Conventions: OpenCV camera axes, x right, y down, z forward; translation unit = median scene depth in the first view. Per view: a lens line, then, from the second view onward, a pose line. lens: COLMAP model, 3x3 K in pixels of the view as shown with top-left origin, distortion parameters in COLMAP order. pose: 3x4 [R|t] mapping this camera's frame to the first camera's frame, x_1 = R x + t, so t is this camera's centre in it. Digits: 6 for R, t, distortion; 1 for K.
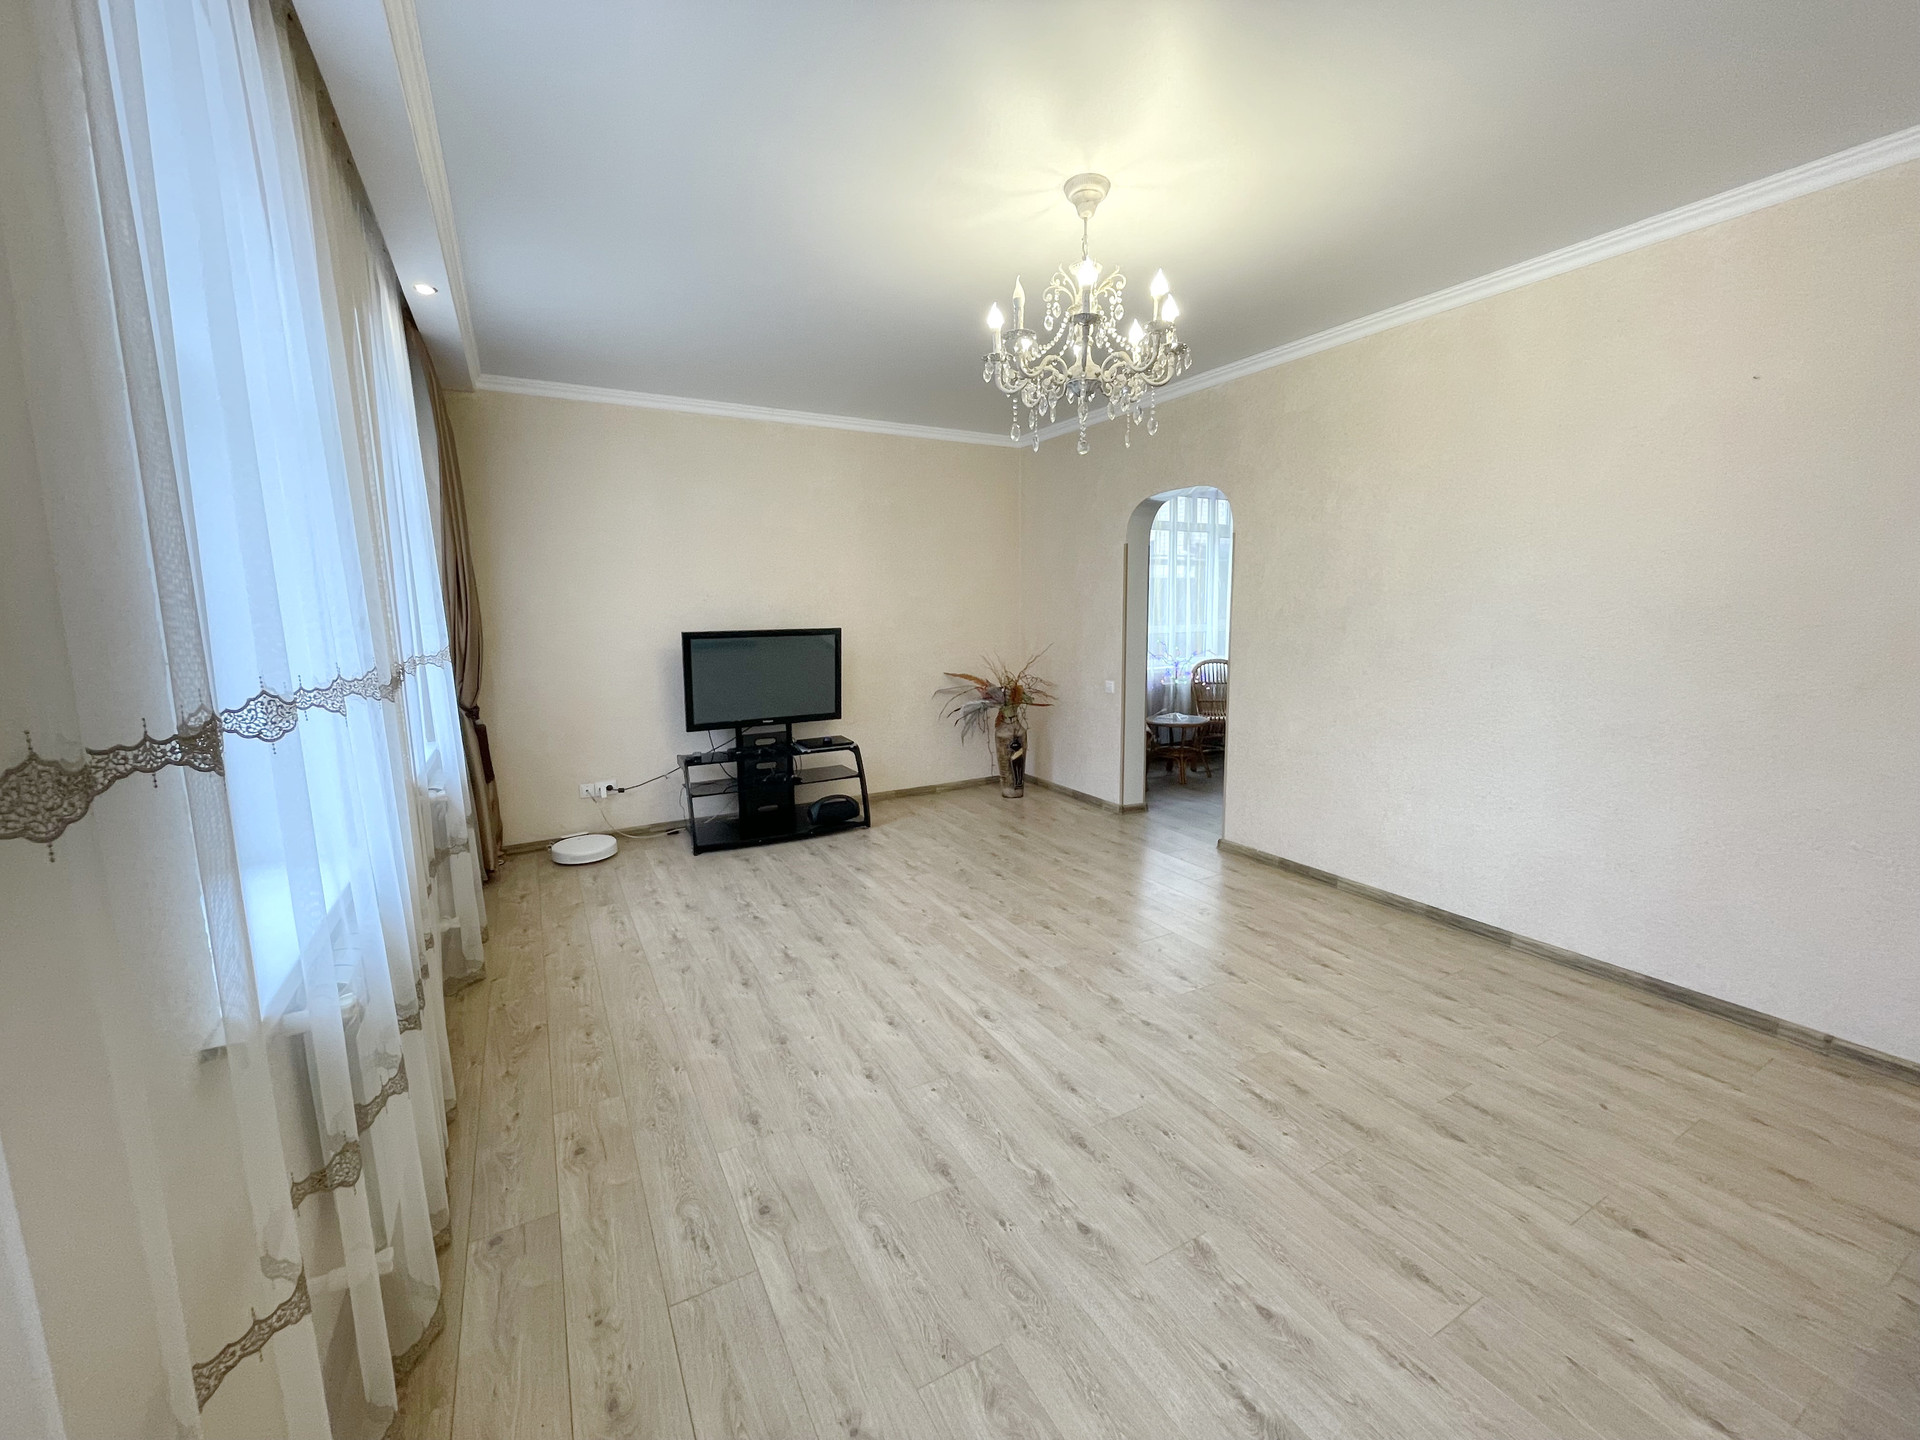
lens RADIAL K [[771.4, 0, 963.1], [0, 771.4, 717.3], [0, 0, 1]] dist [-0.001183, -0.000192]
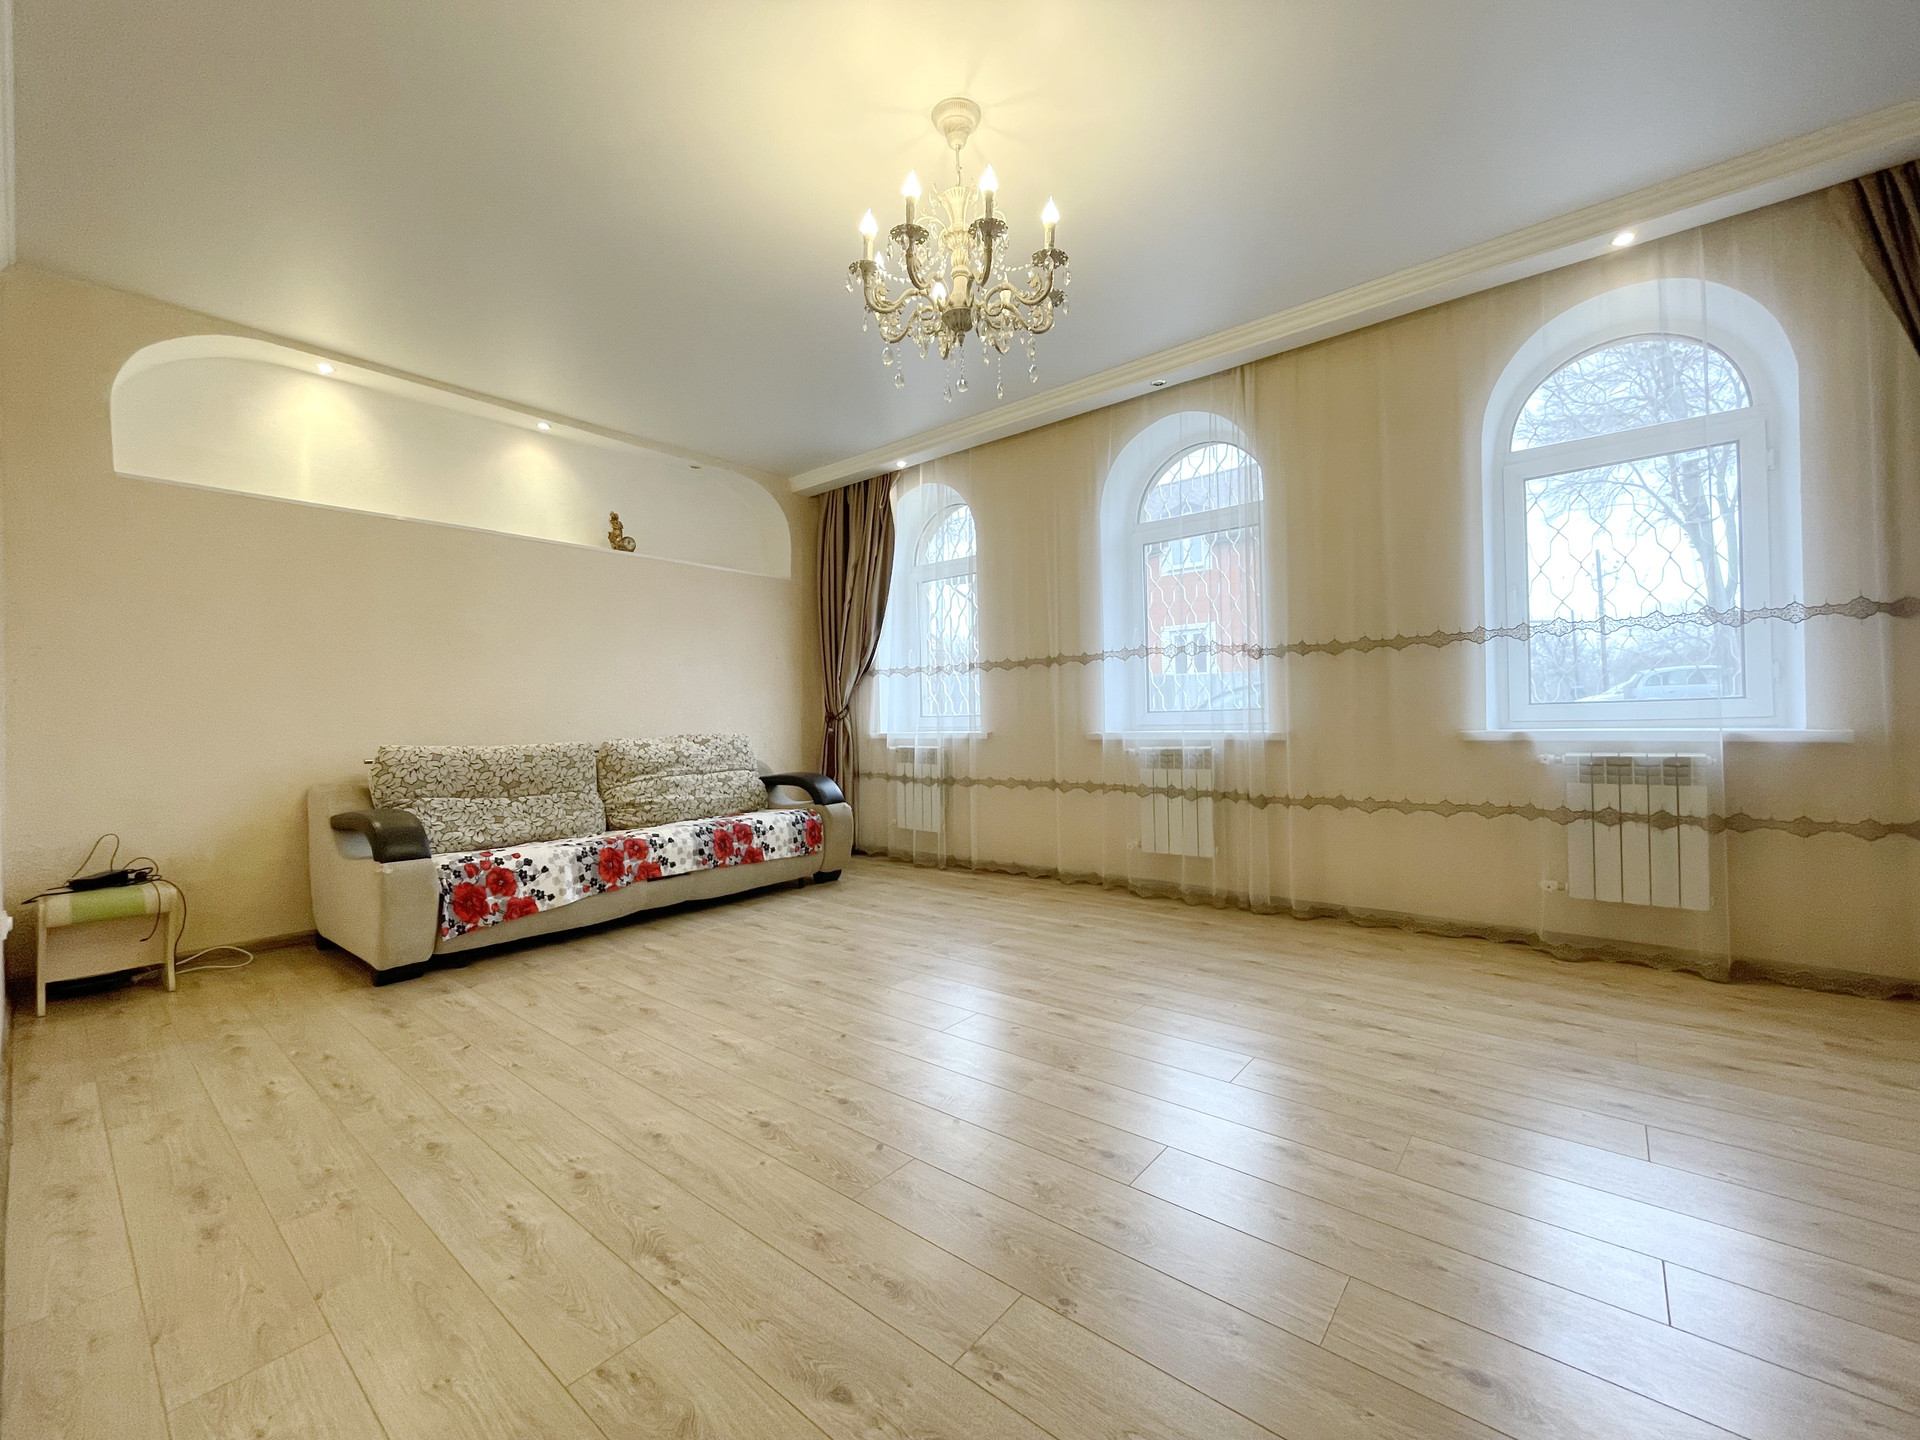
lens RADIAL K [[777.3, 0, 960.0], [0, 777.3, 720.0], [0, 0, 1]] dist [0.001248, 0.000173]
pose [[-0.931959, 0.031439, -0.361199, 0.362256], [-0.020165, 0.990197, 0.138218, -0.063902], [0.362003, 0.136097, -0.922188, 1.374623]]
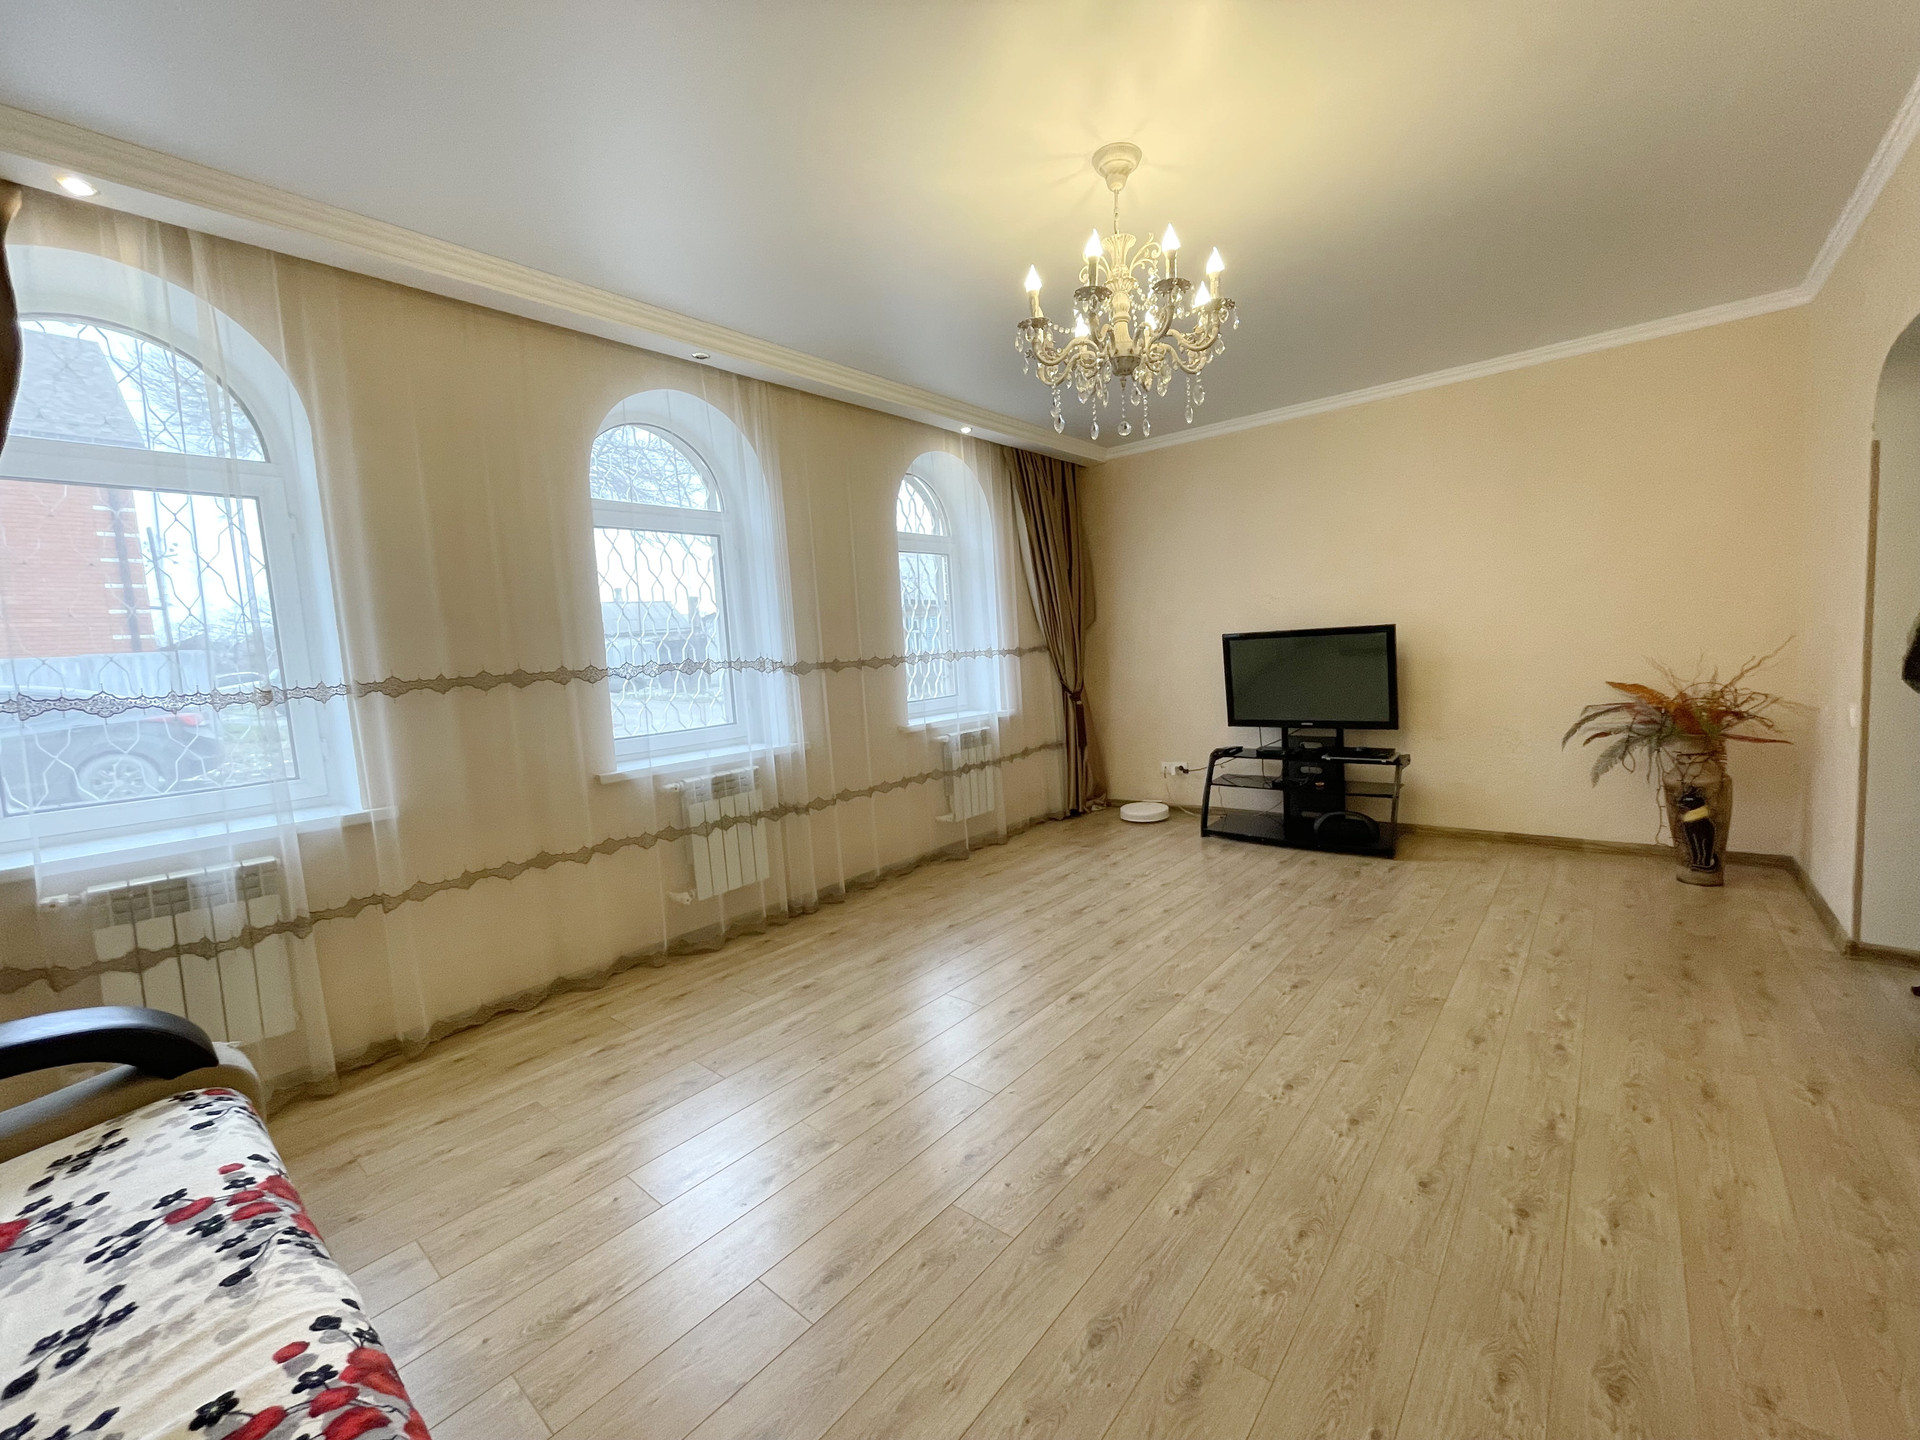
lens RADIAL K [[778.5, 0, 964.4], [0, 778.5, 714.3], [0, 0, 1]] dist [0.000296, -0.000065]
pose [[0.353331, 0.069328, -0.932926, 0.727580], [-0.080357, 0.995814, 0.043568, -0.020622], [0.932041, 0.059574, 0.357423, 0.364075]]
